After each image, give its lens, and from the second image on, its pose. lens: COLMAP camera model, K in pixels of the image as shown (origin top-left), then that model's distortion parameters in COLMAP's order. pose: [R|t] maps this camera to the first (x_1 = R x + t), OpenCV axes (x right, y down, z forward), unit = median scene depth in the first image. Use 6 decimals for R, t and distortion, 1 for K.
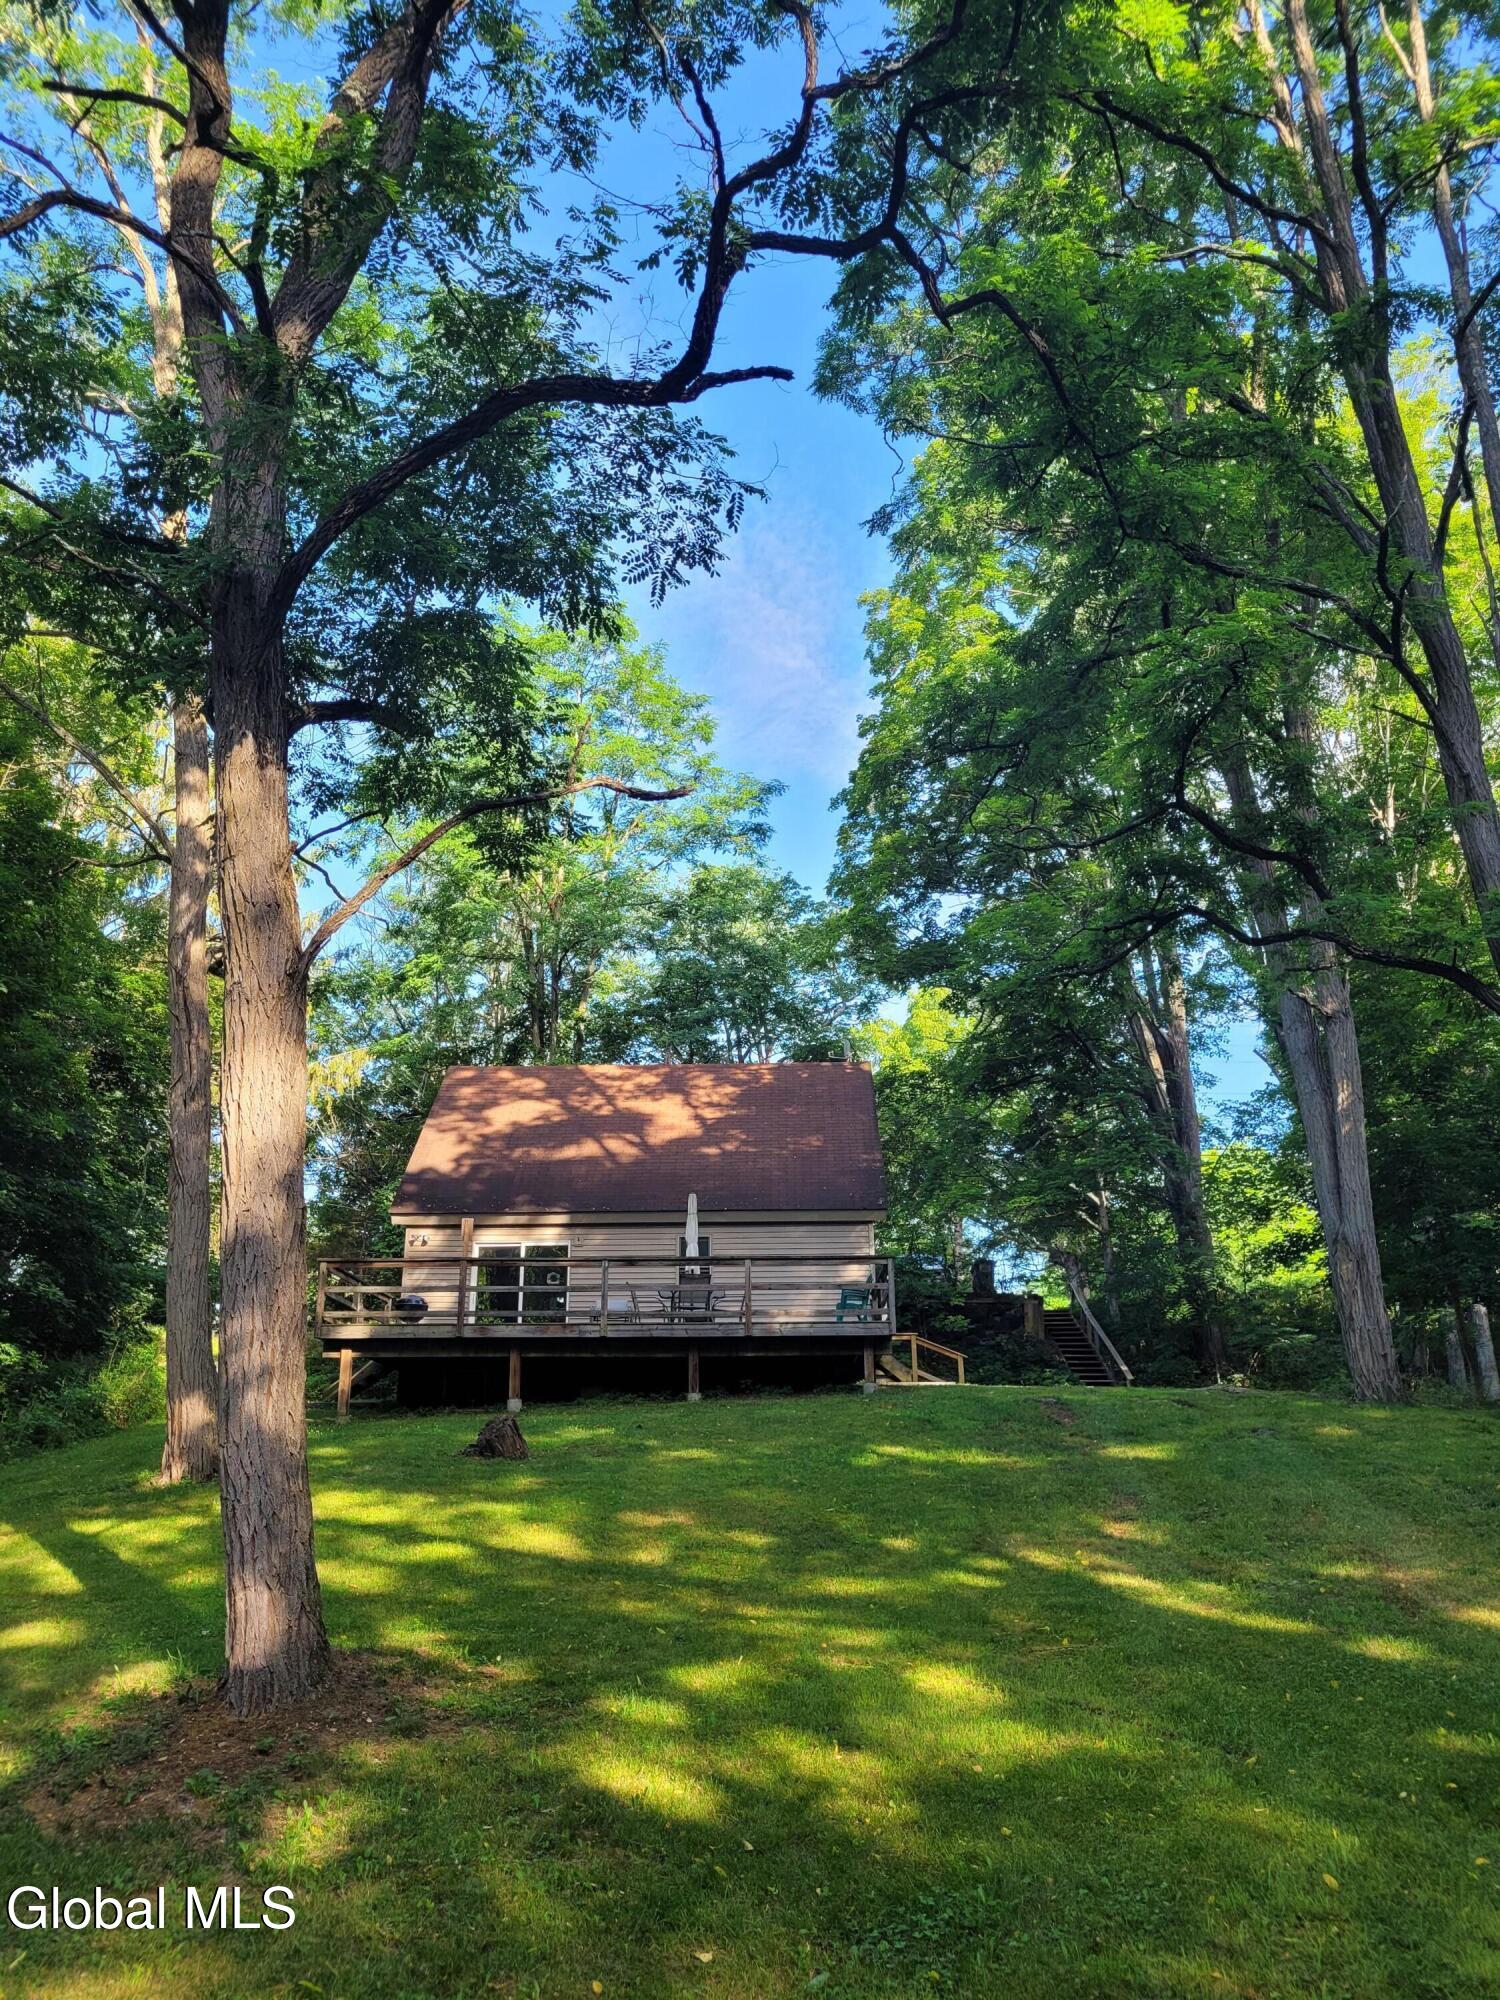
lens RADIAL K [[1525.4, 0, 751.6], [0, 1525.4, 990.9], [0, 0, 1]] dist [0.057063, -0.039928]
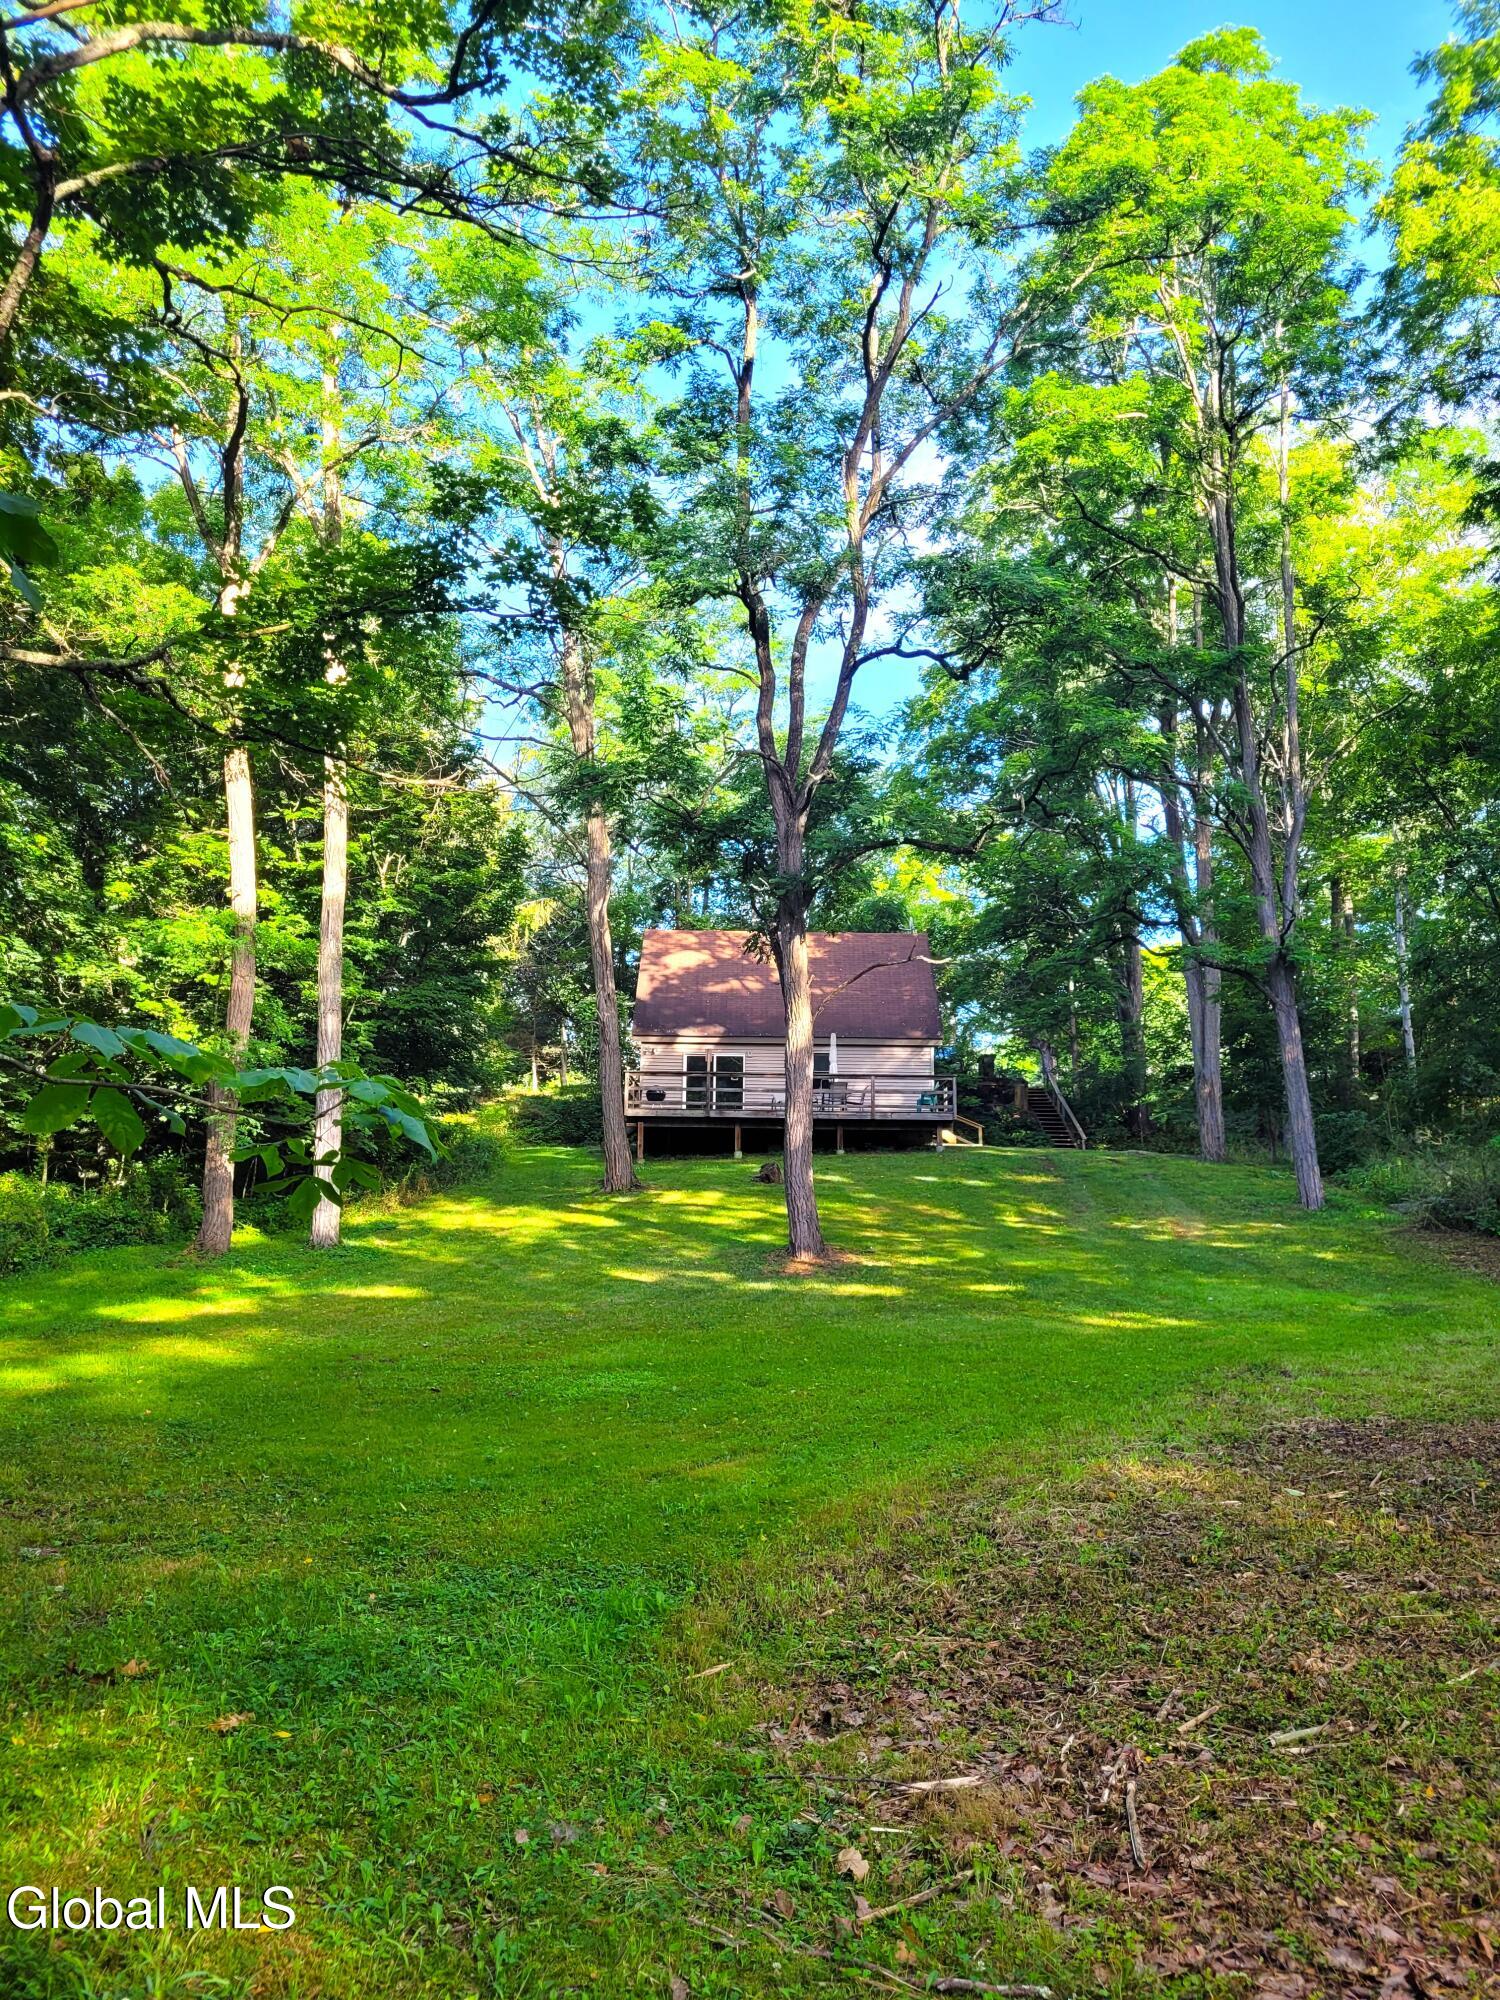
lens RADIAL K [[1525.4, 0, 751.6], [0, 1525.4, 990.9], [0, 0, 1]] dist [0.057063, -0.039928]
pose [[0.999638, 0.015633, 0.021902, -0.165500], [-0.019047, 0.986022, 0.165523, -0.189625], [-0.019009, -0.165880, 0.985963, -0.642276]]
